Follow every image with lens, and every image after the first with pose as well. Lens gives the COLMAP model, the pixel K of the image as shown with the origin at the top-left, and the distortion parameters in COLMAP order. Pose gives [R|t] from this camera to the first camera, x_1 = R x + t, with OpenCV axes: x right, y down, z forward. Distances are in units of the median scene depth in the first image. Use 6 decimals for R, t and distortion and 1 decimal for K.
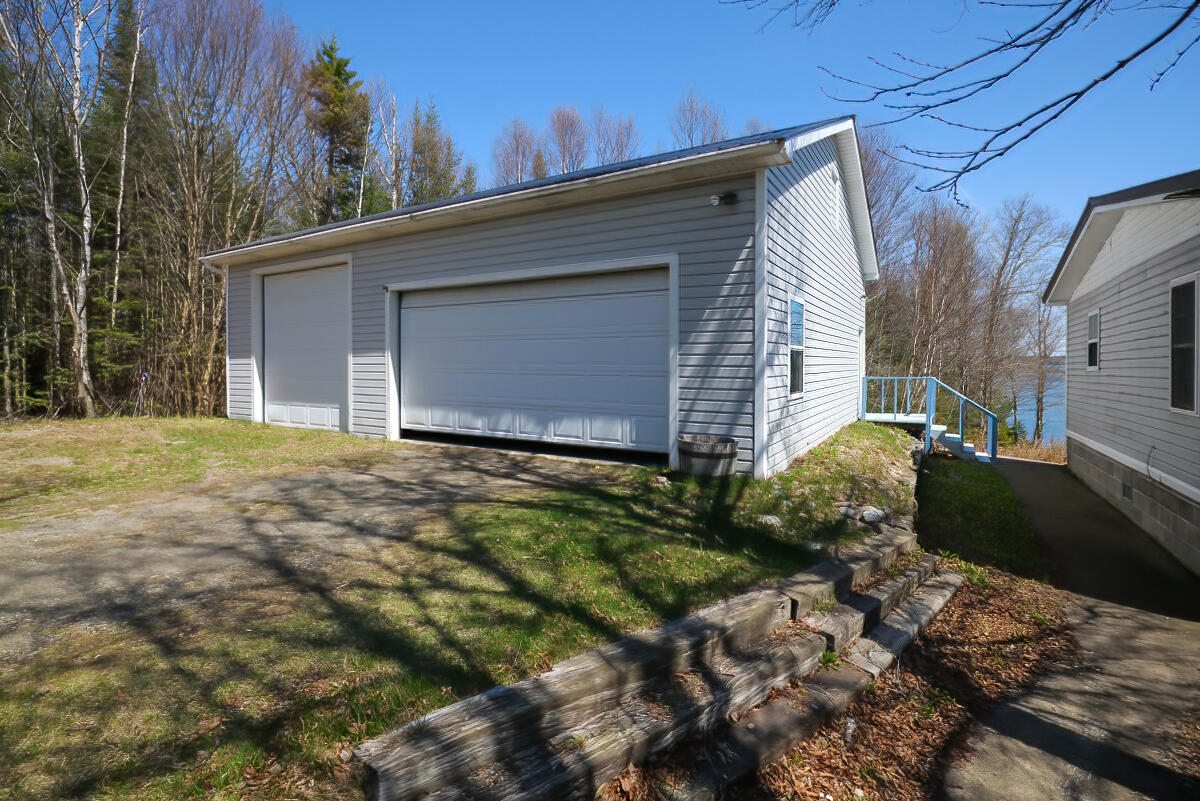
lens RADIAL K [[564.0, 0, 600.4], [0, 564.0, 373.0], [0, 0, 1]] dist [0.001888, -0.000601]
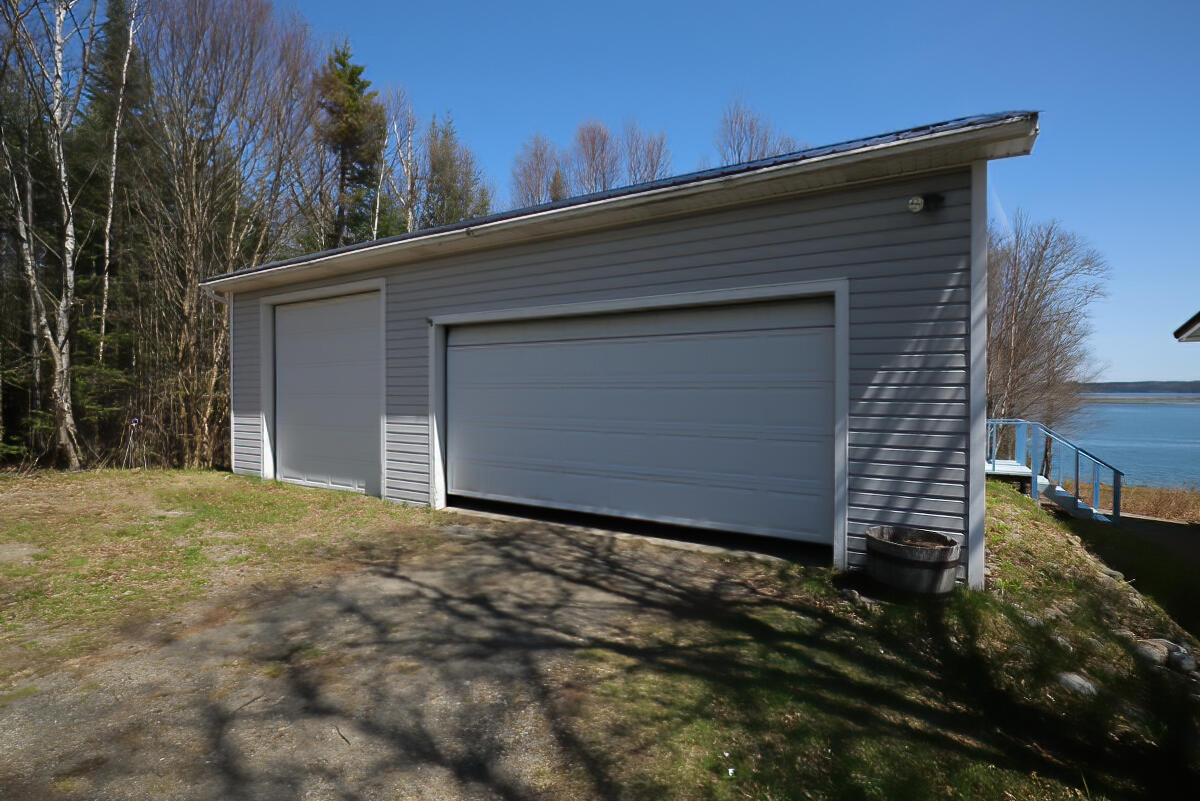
lens RADIAL K [[562.6, 0, 600.0], [0, 562.6, 400.5], [0, 0, 1]] dist [-0.004613, 0.000414]
pose [[0.999984, 0.001069, 0.005608, -0.088420], [-0.001071, 0.999999, 0.000338, -0.023313], [-0.005608, -0.000344, 0.999984, 0.120334]]
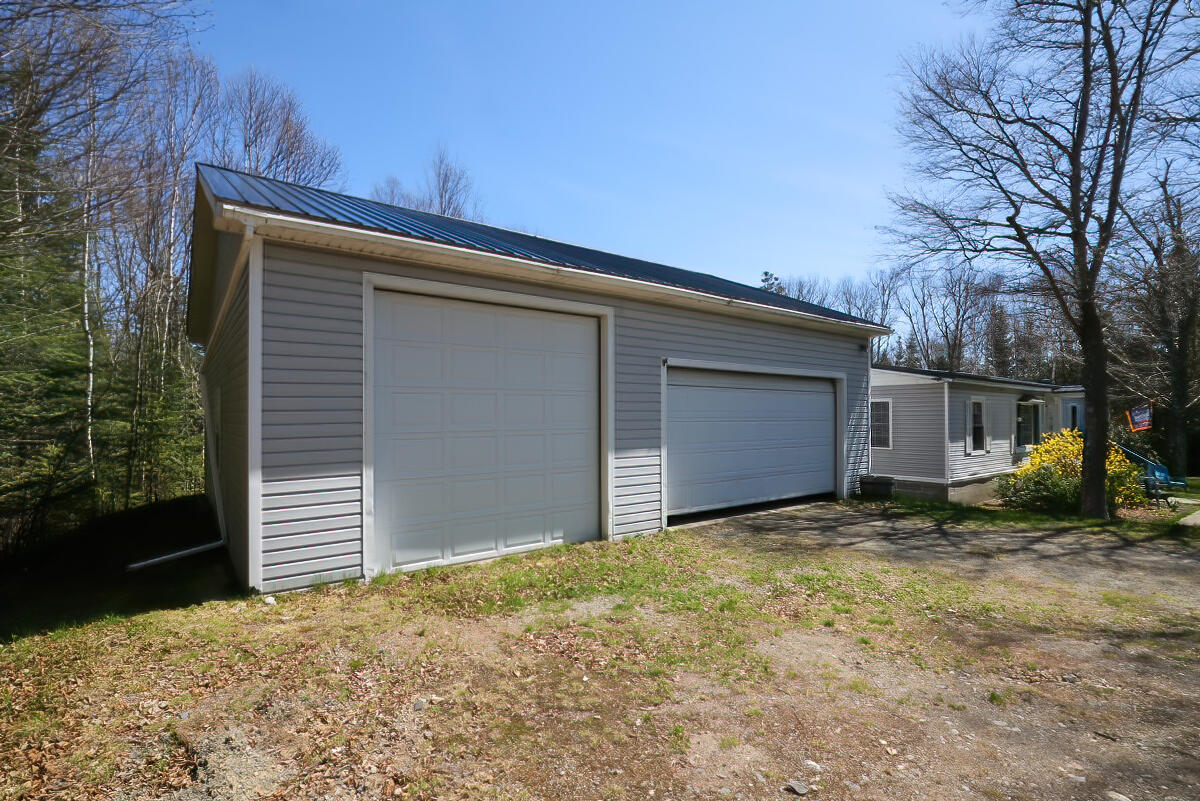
lens RADIAL K [[562.6, 0, 600.0], [0, 562.6, 400.5], [0, 0, 1]] dist [-0.004613, 0.000414]
pose [[0.361431, 0.014300, 0.932289, -0.783568], [0.005728, 0.999829, -0.017557, -0.046252], [-0.932381, 0.011686, 0.361287, 0.487731]]
